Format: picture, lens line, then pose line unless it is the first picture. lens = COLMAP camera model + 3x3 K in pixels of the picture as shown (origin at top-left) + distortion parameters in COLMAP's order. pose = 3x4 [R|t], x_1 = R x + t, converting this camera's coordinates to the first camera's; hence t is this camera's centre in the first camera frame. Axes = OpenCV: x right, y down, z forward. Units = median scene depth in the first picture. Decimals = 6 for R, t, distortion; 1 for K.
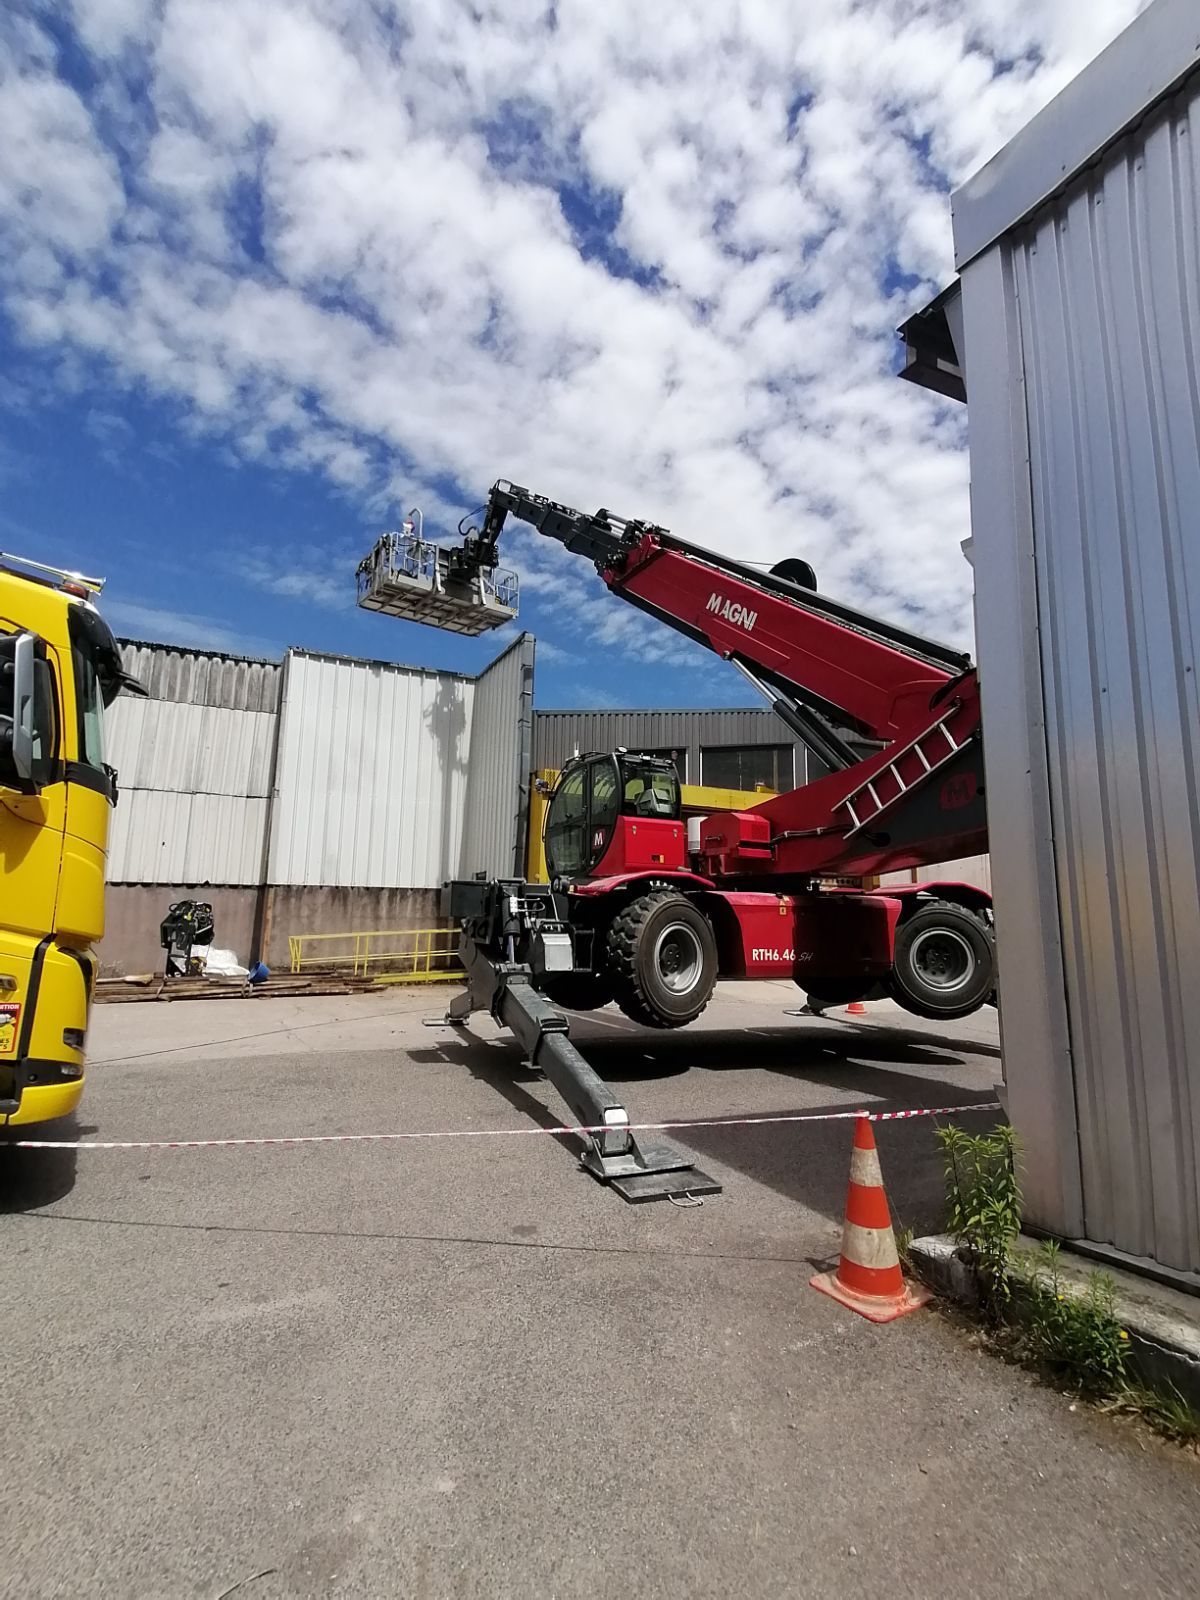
lens RADIAL K [[805.6, 0, 598.3], [0, 805.6, 792.9], [0, 0, 1]] dist [0.024672, 0.004073]
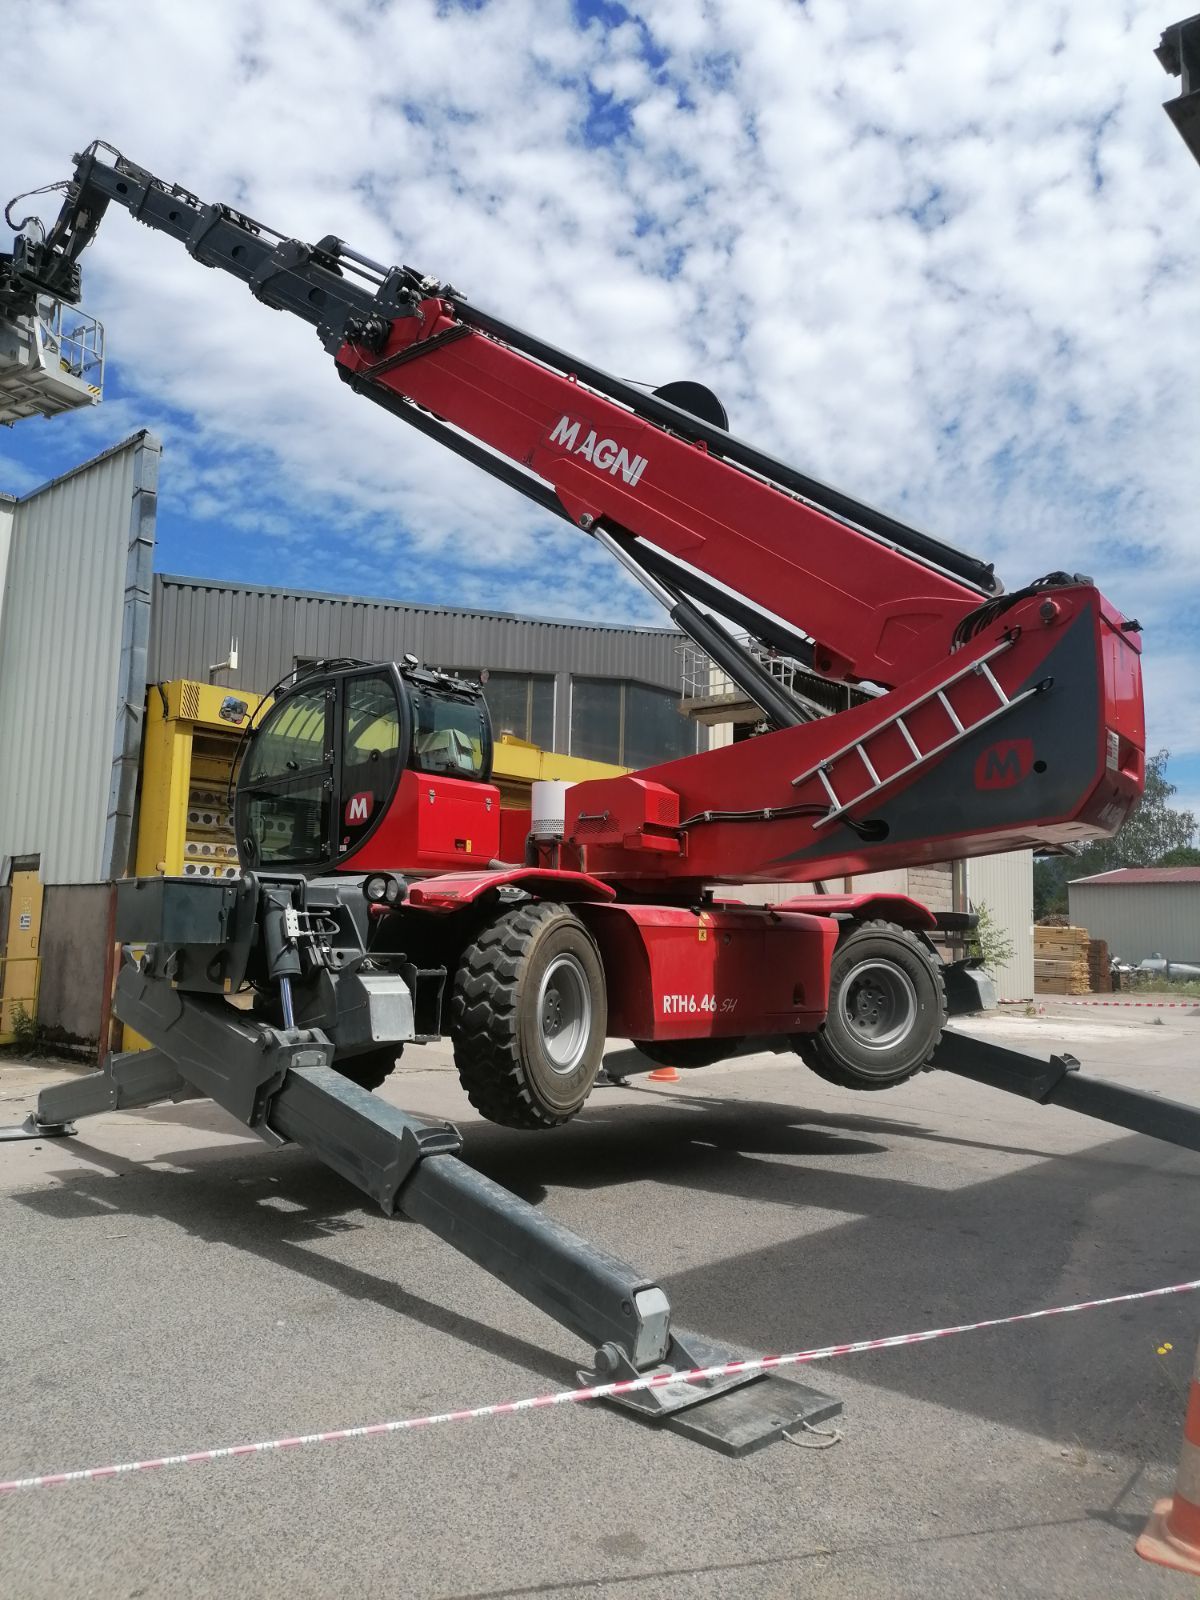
lens RADIAL K [[1222.3, 0, 599.5], [0, 1222.3, 804.6], [0, 0, 1]] dist [0.049901, -0.026075]
pose [[0.923126, 0.045317, 0.381817, -0.202963], [-0.064885, 0.997149, 0.038523, 0.010139], [-0.378983, -0.060336, 0.923435, 0.129623]]
